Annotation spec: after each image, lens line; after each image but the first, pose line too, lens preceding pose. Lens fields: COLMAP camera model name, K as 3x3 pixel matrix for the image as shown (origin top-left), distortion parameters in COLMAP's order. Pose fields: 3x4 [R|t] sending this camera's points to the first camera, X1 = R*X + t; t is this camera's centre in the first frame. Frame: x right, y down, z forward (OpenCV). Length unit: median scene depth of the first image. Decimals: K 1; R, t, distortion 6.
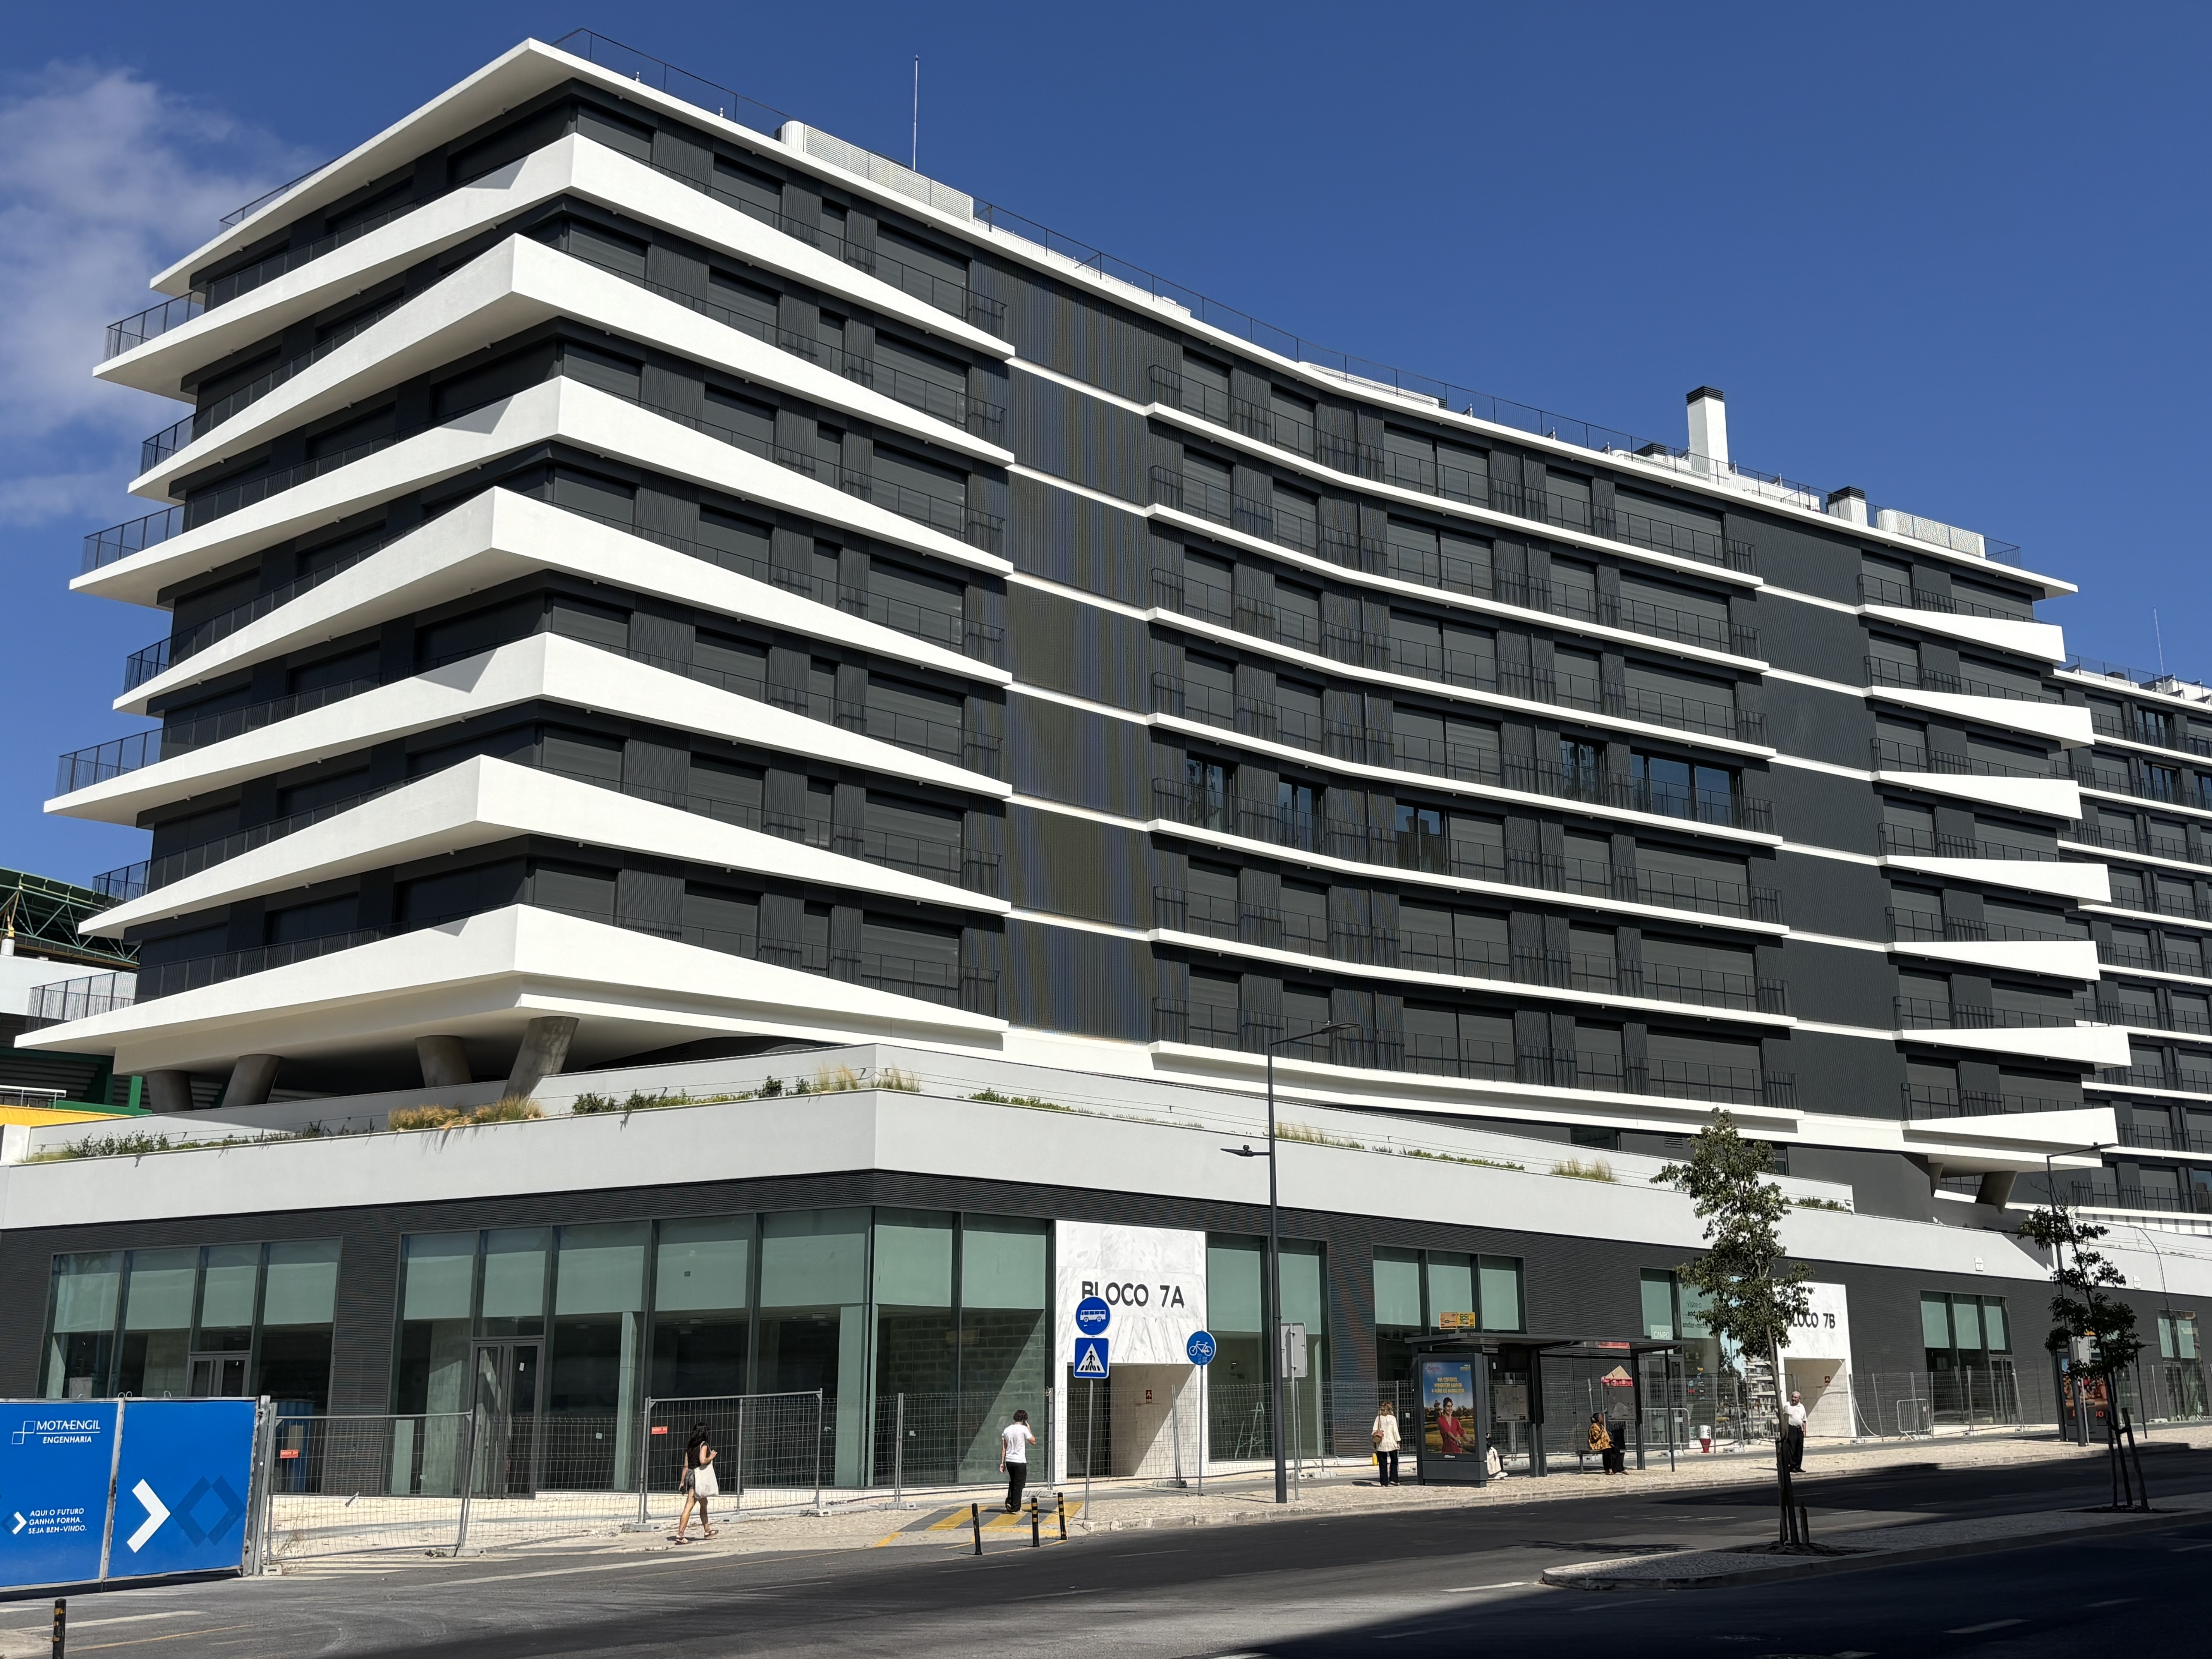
lens RADIAL K [[2224.6, 0, 1106.4], [0, 2224.6, 834.3], [0, 0, 1]] dist [-0.010240, 0.000000]
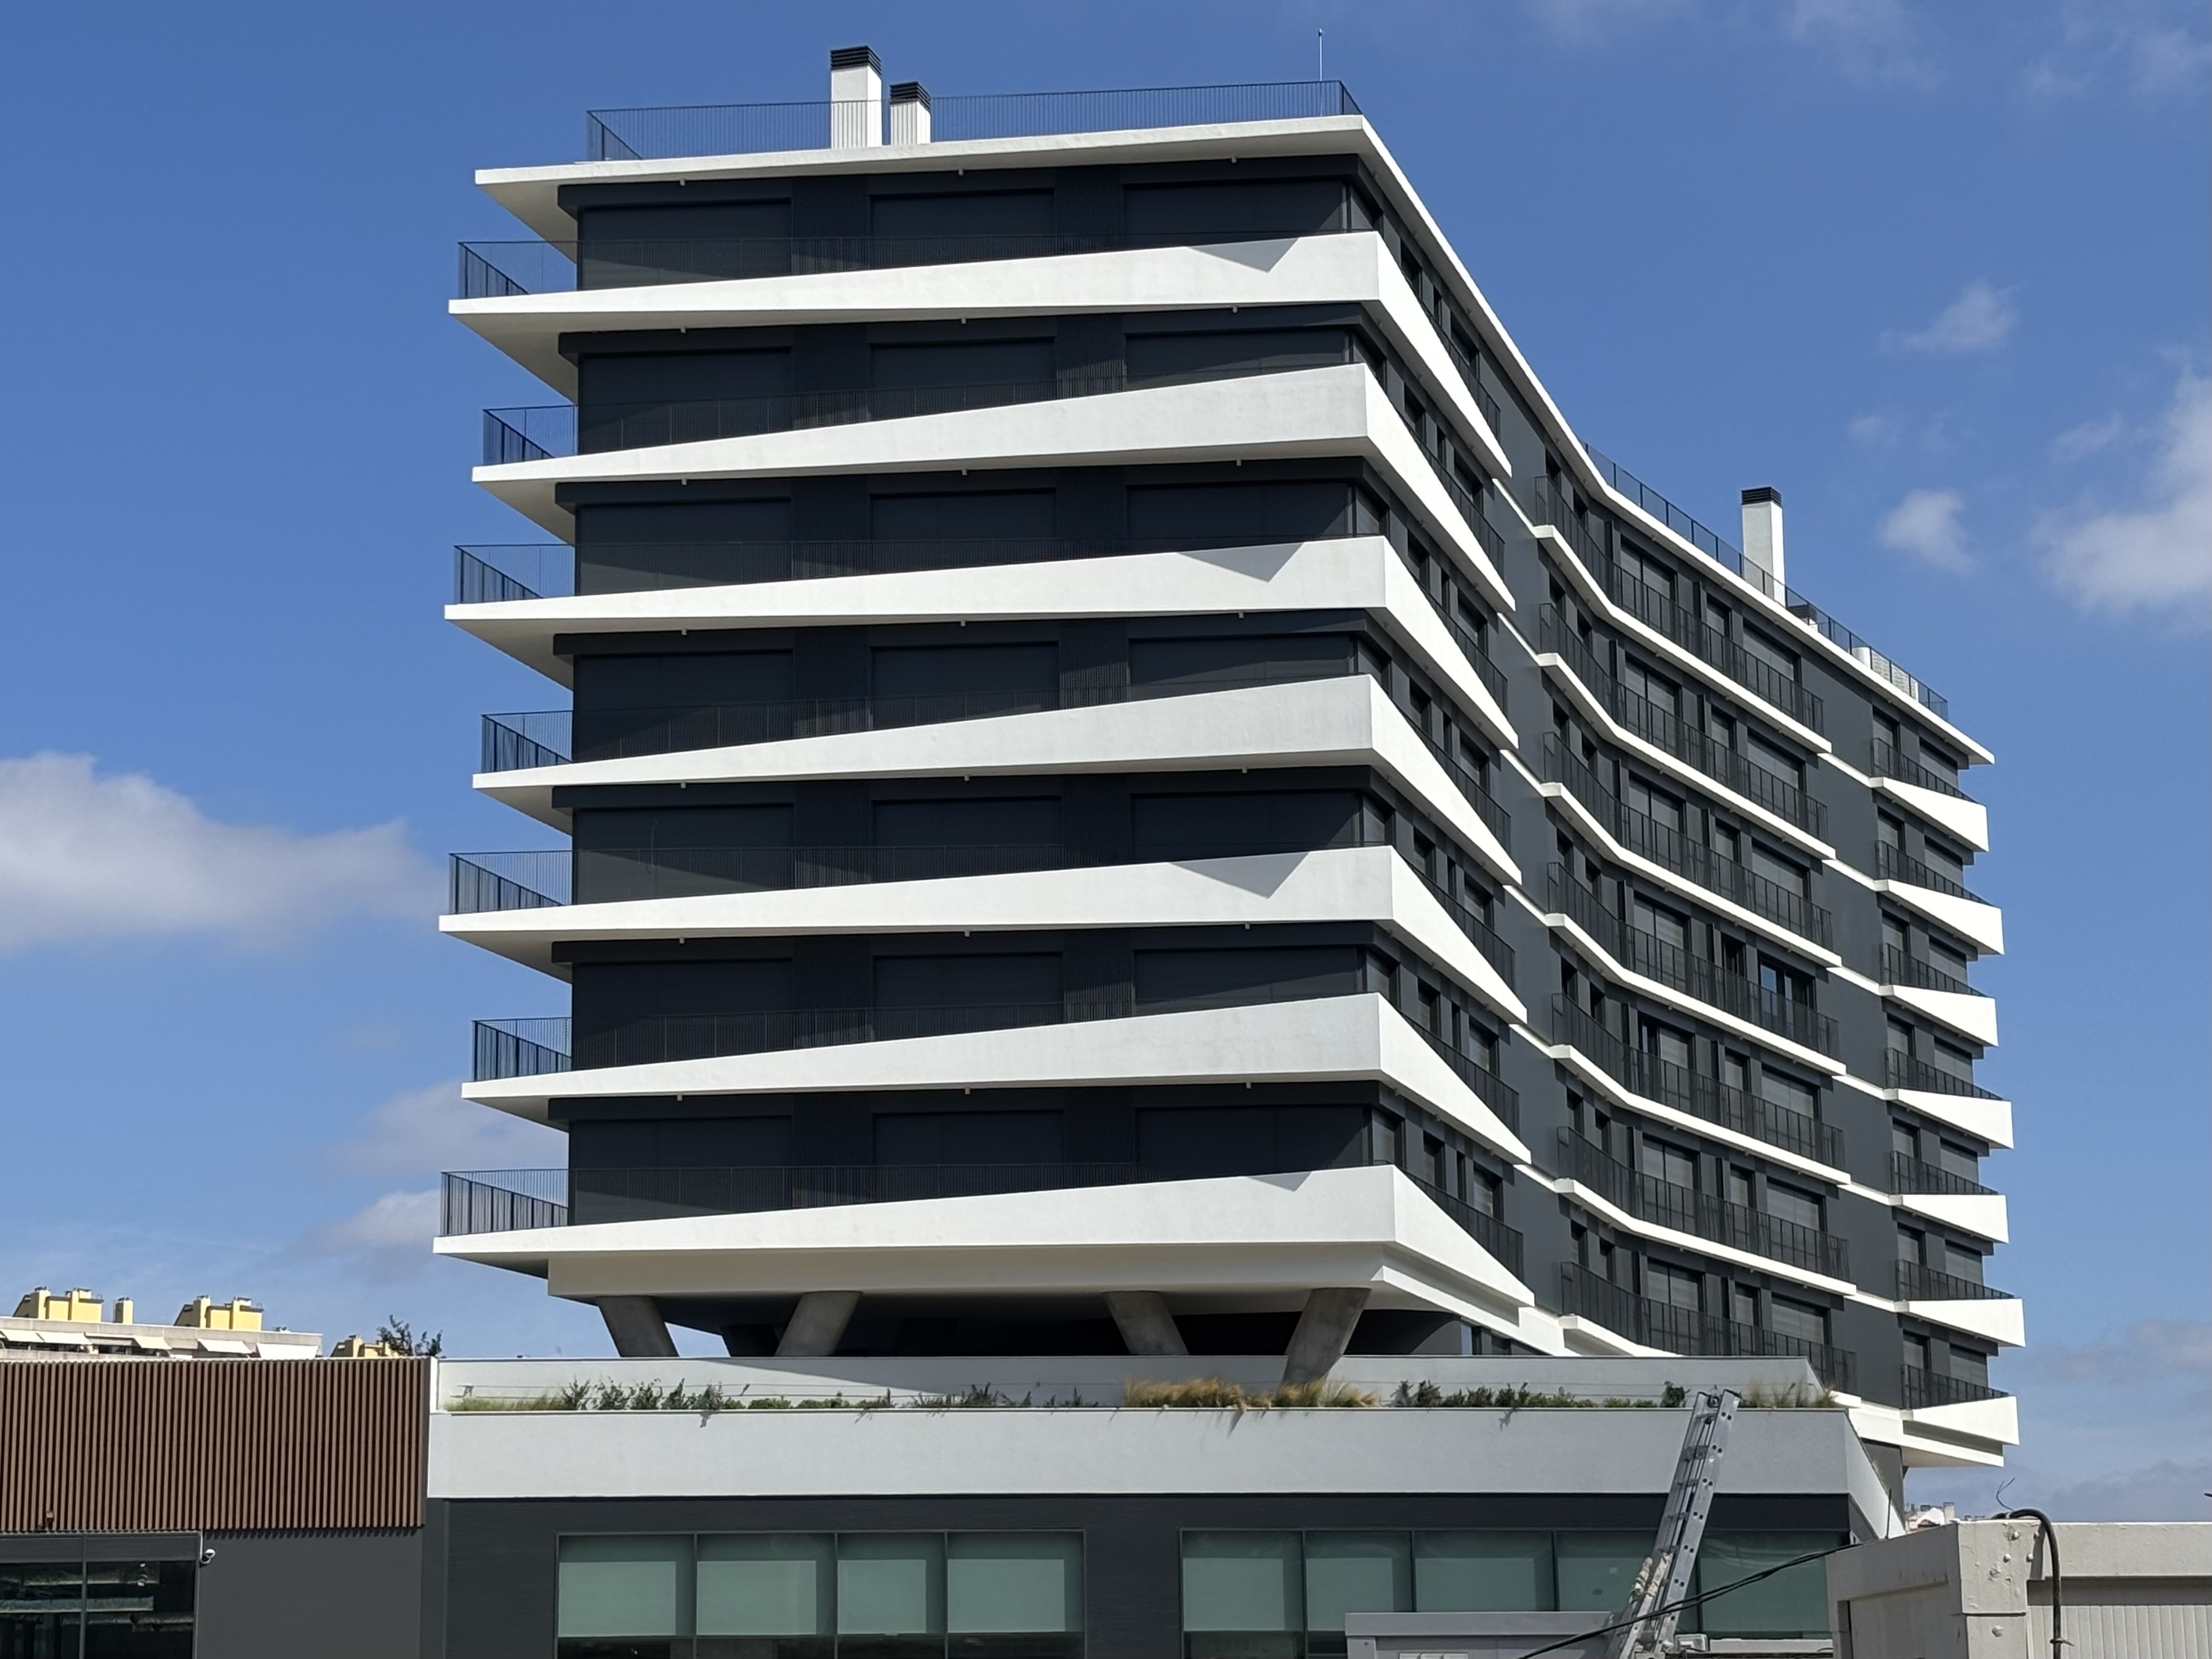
lens RADIAL K [[4160.7, 0, 1106.1], [0, 4160.7, 828.7], [0, 0, 1]] dist [0.138321, 0.000000]
pose [[0.864818, 0.110068, 0.489873, -1.101631], [-0.126718, 0.991938, 0.000831, -0.081838], [-0.485832, -0.062794, 0.871794, -0.350507]]
